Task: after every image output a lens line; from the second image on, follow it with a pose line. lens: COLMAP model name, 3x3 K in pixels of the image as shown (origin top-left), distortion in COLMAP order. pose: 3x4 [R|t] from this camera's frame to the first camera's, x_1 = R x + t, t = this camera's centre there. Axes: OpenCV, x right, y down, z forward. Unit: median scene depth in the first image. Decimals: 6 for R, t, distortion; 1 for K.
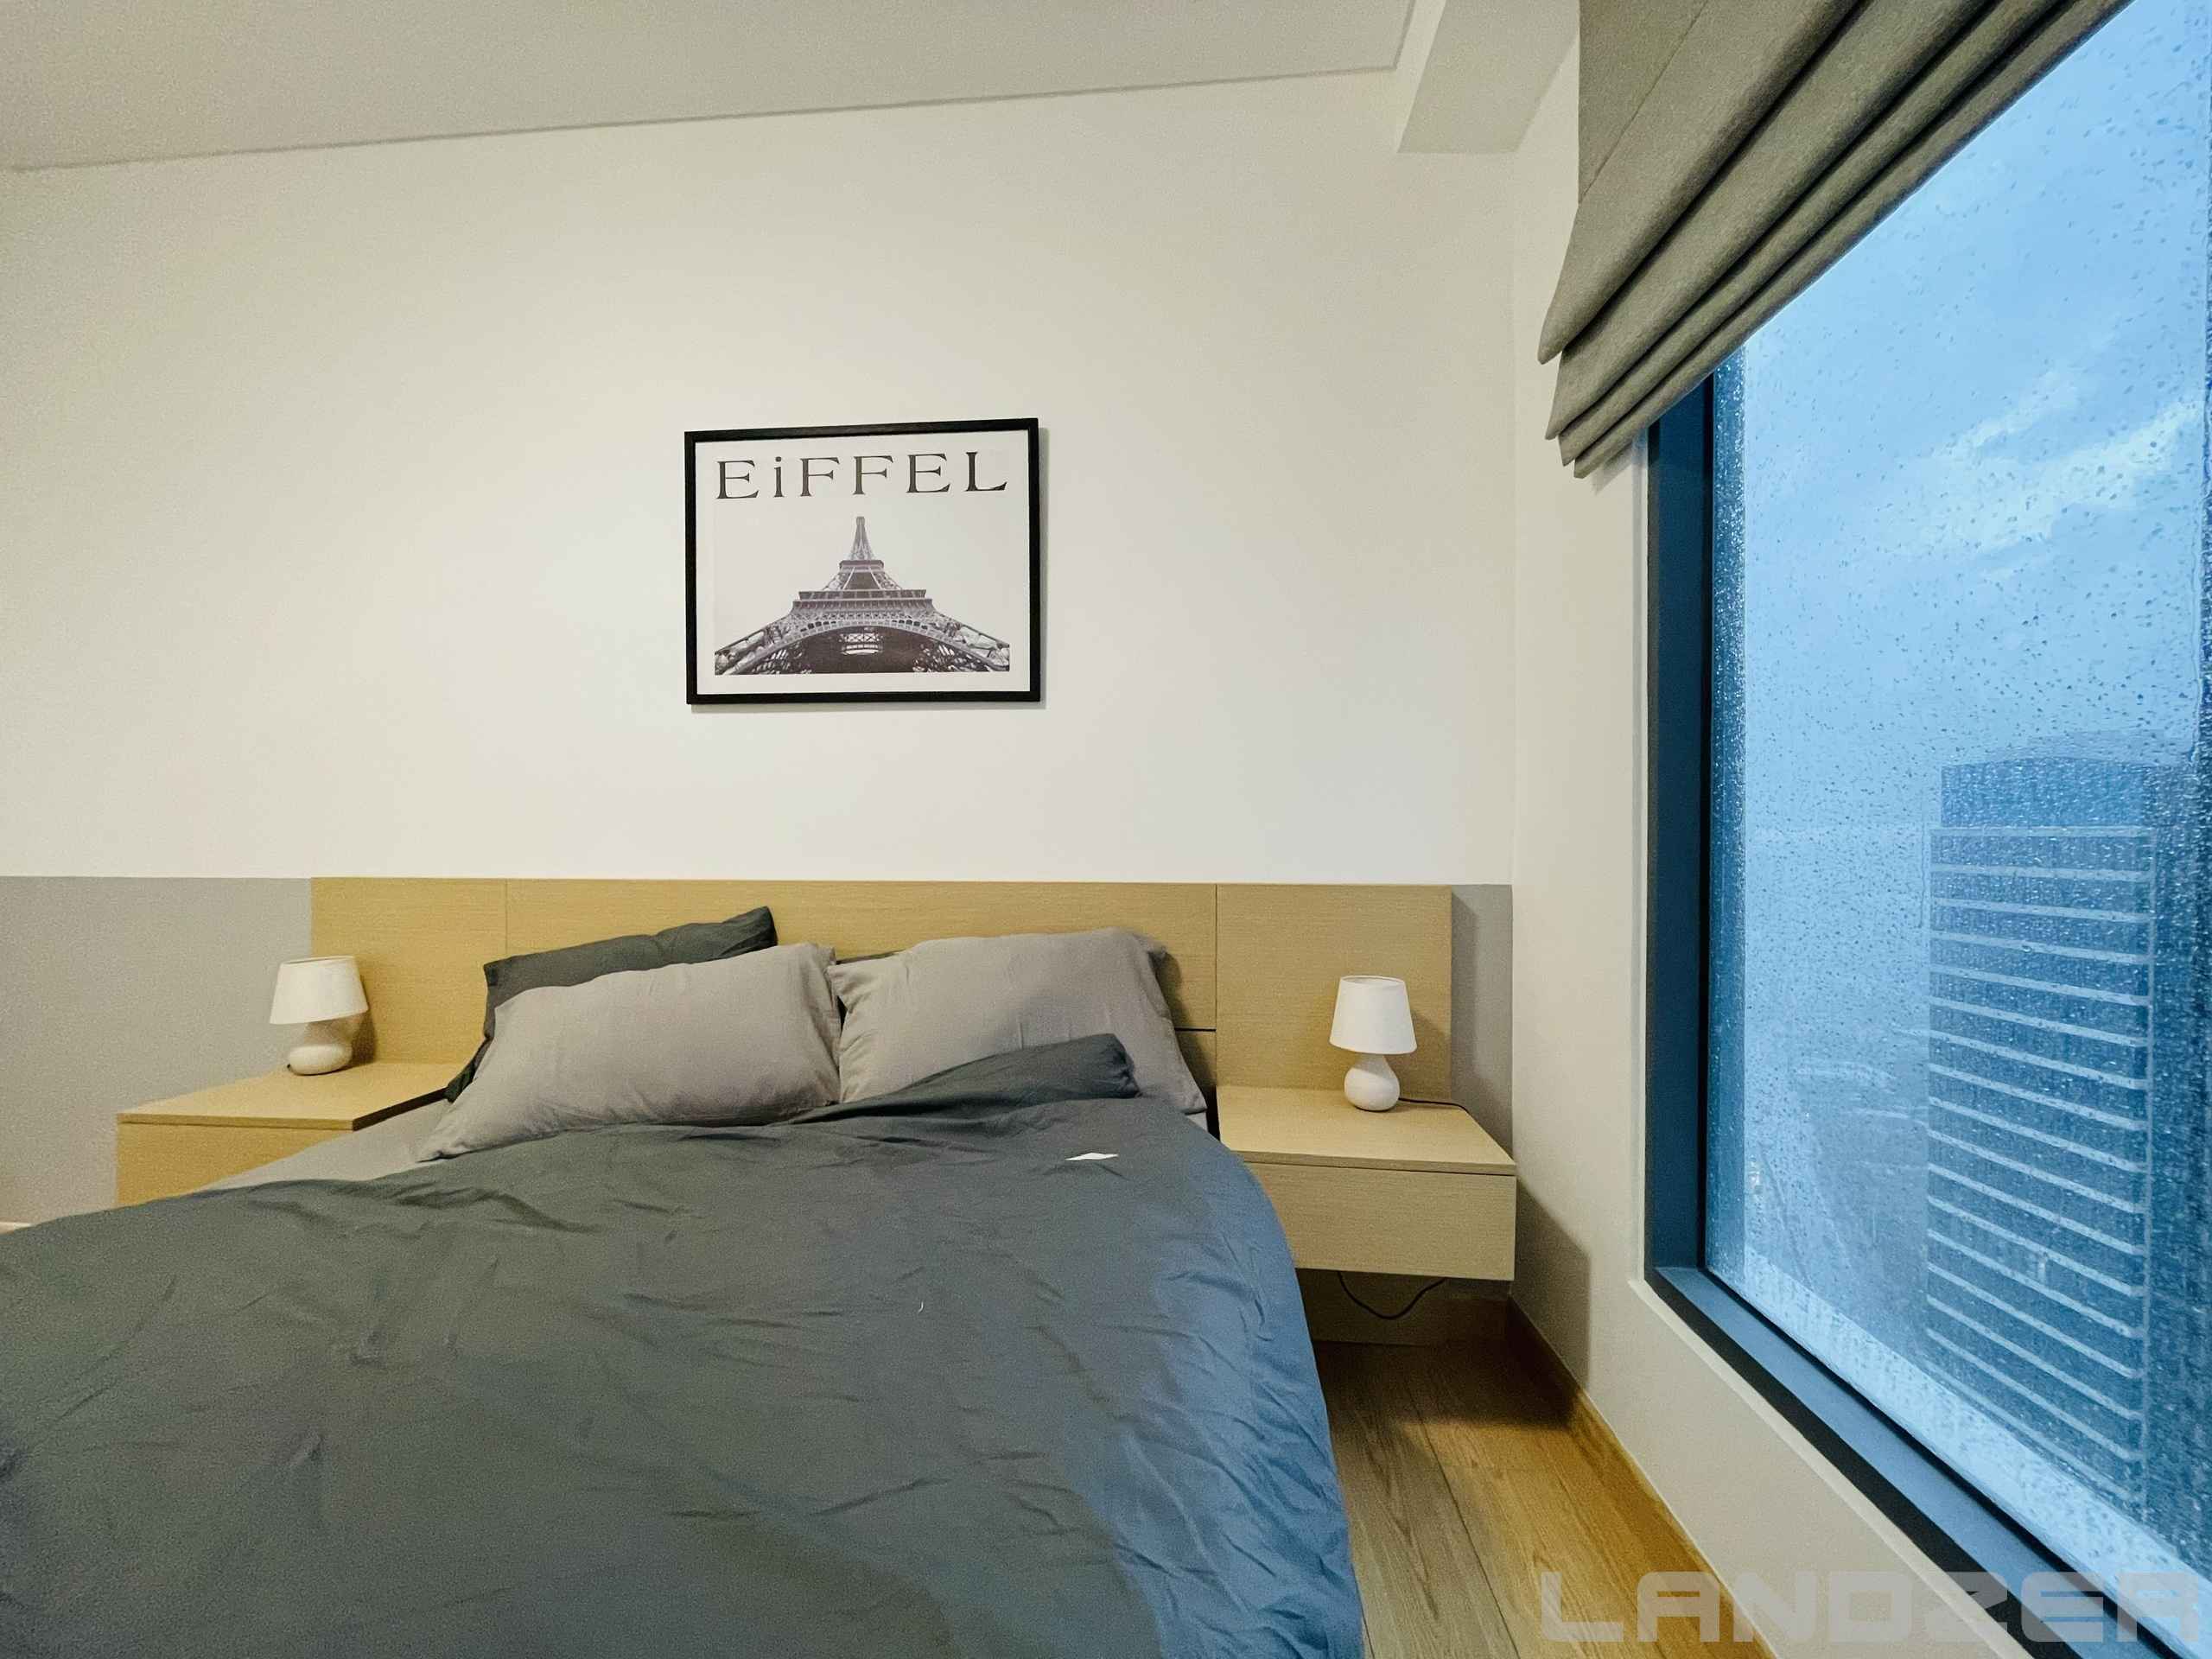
lens RADIAL K [[898.3, 0, 1091.2], [0, 898.3, 845.3], [0, 0, 1]] dist [0.016101, 0.000035]
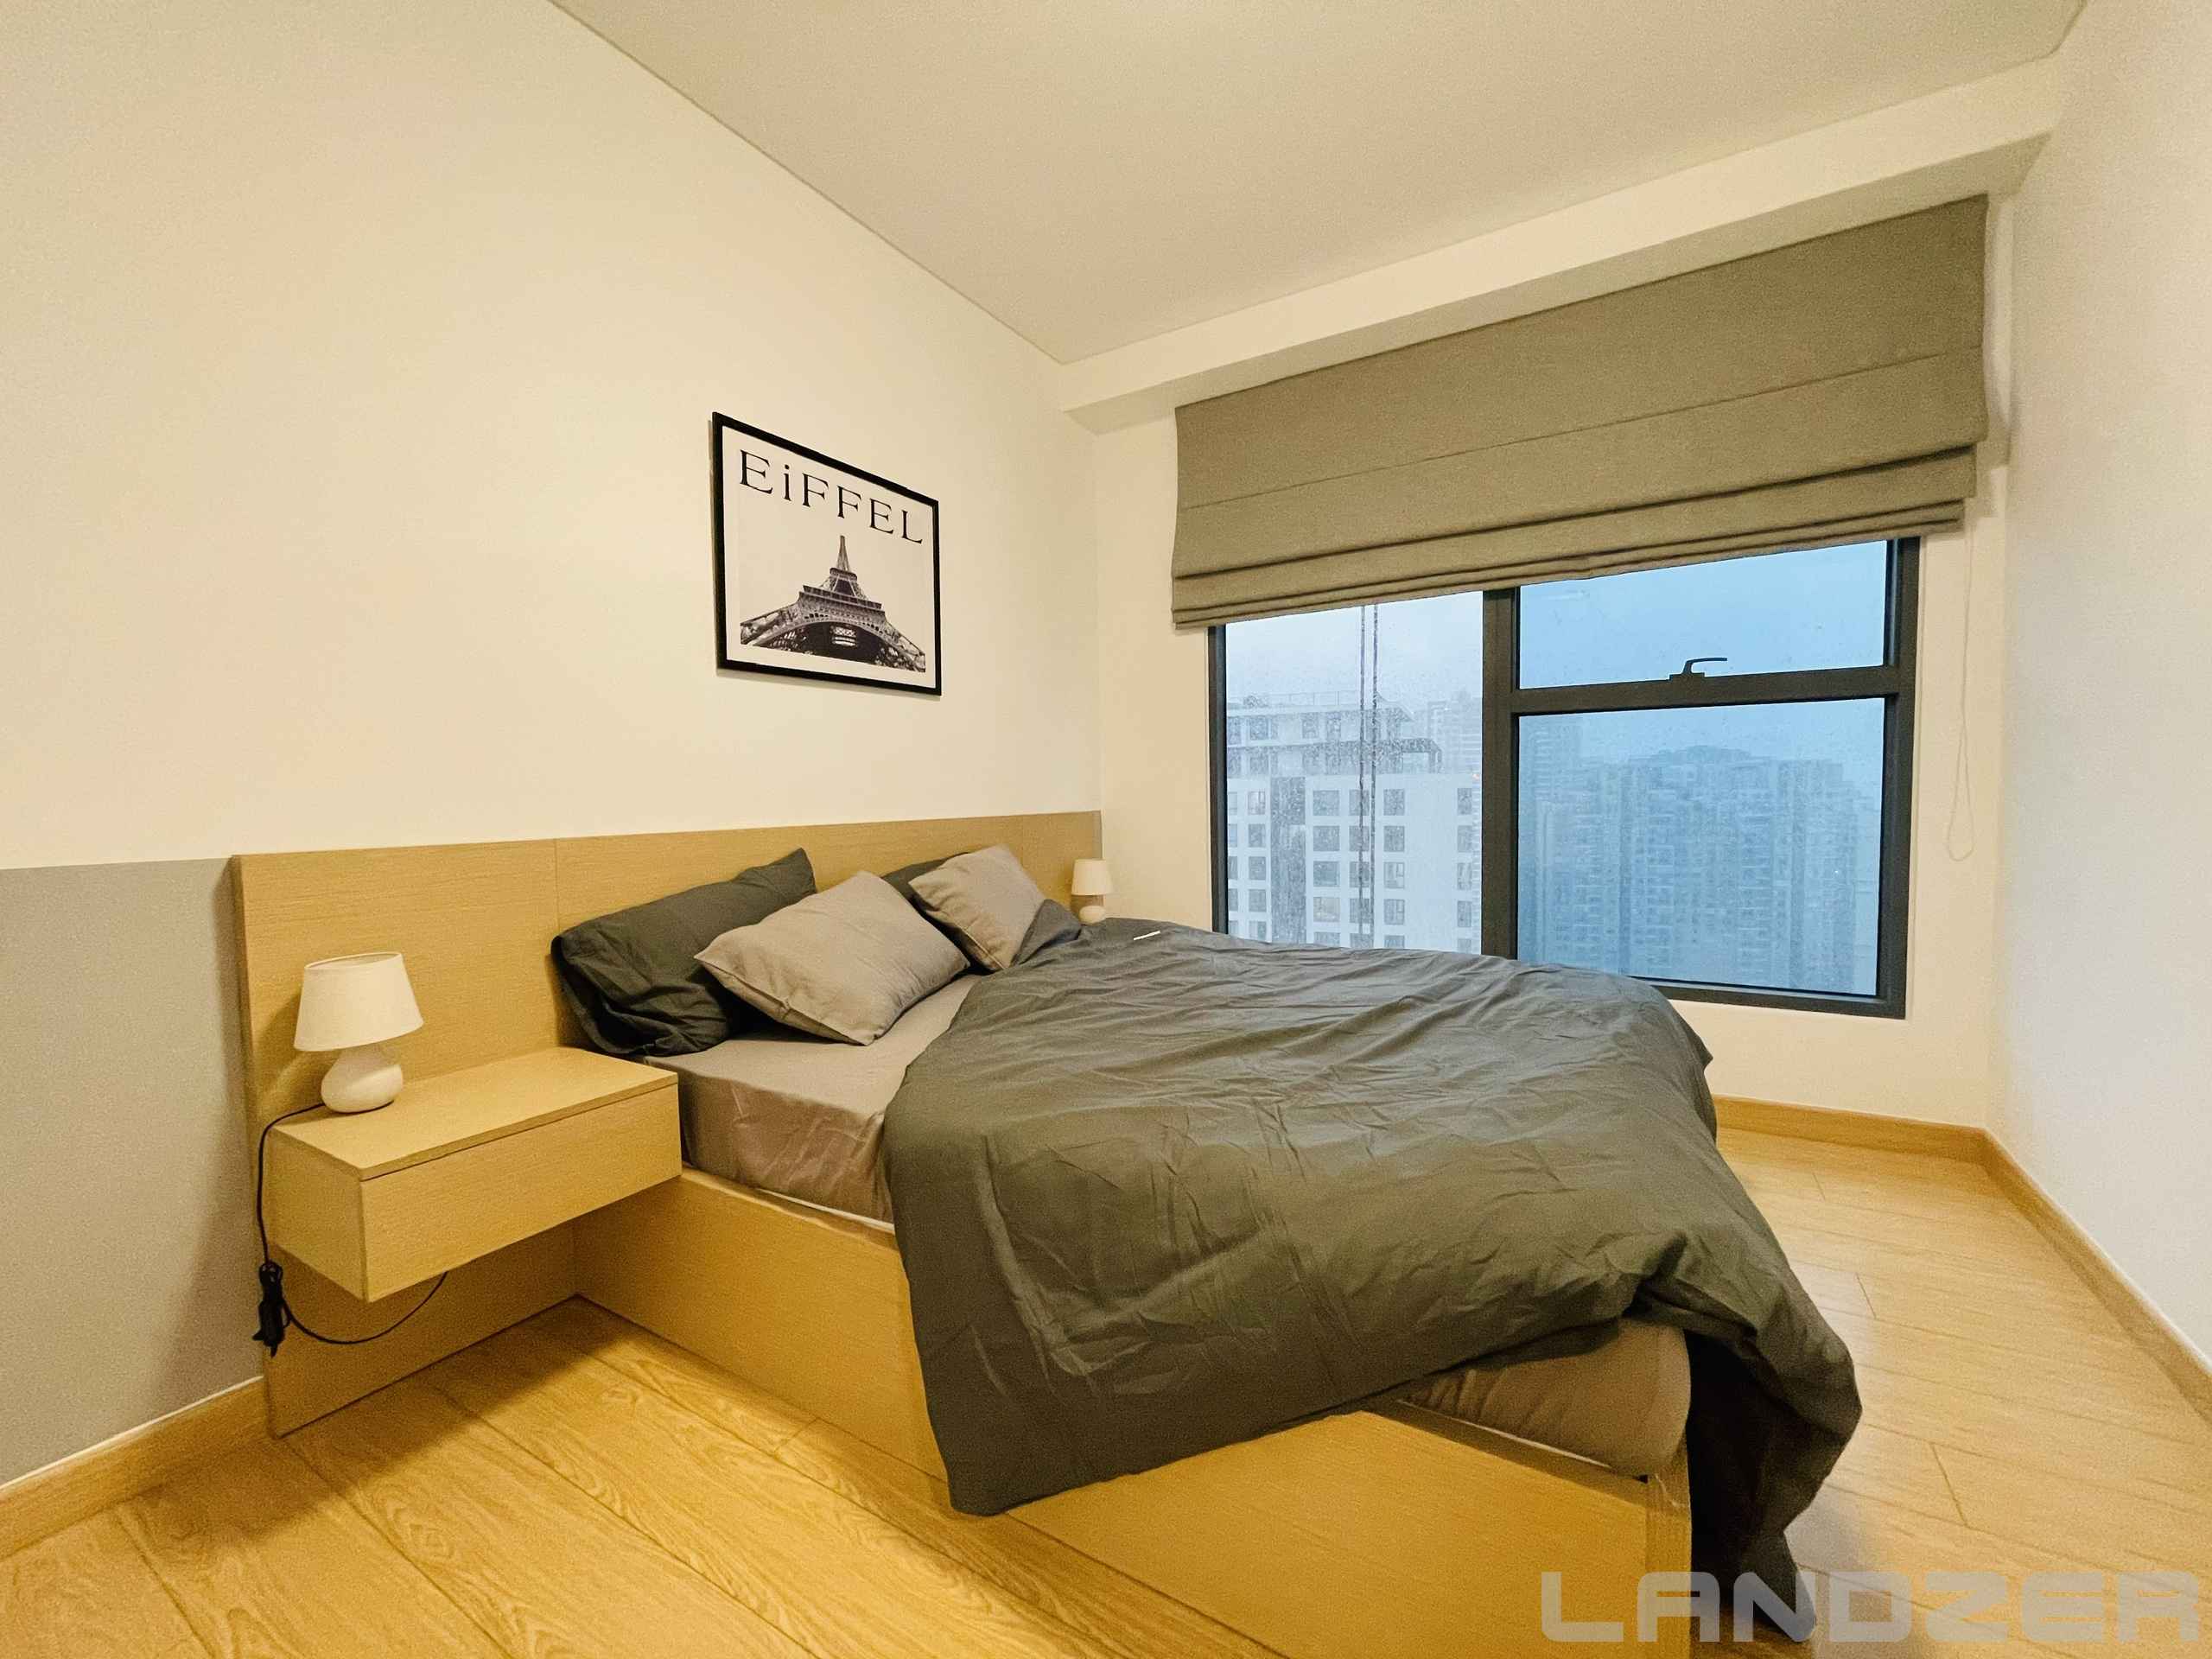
lens RADIAL K [[898.3, 0, 1091.2], [0, 898.3, 845.3], [0, 0, 1]] dist [0.016101, 0.000035]
pose [[0.433421, -0.067917, 0.898629, -1.268712], [0.019570, 0.997630, 0.065961, -0.006583], [-0.900979, -0.011003, 0.433723, 0.128629]]
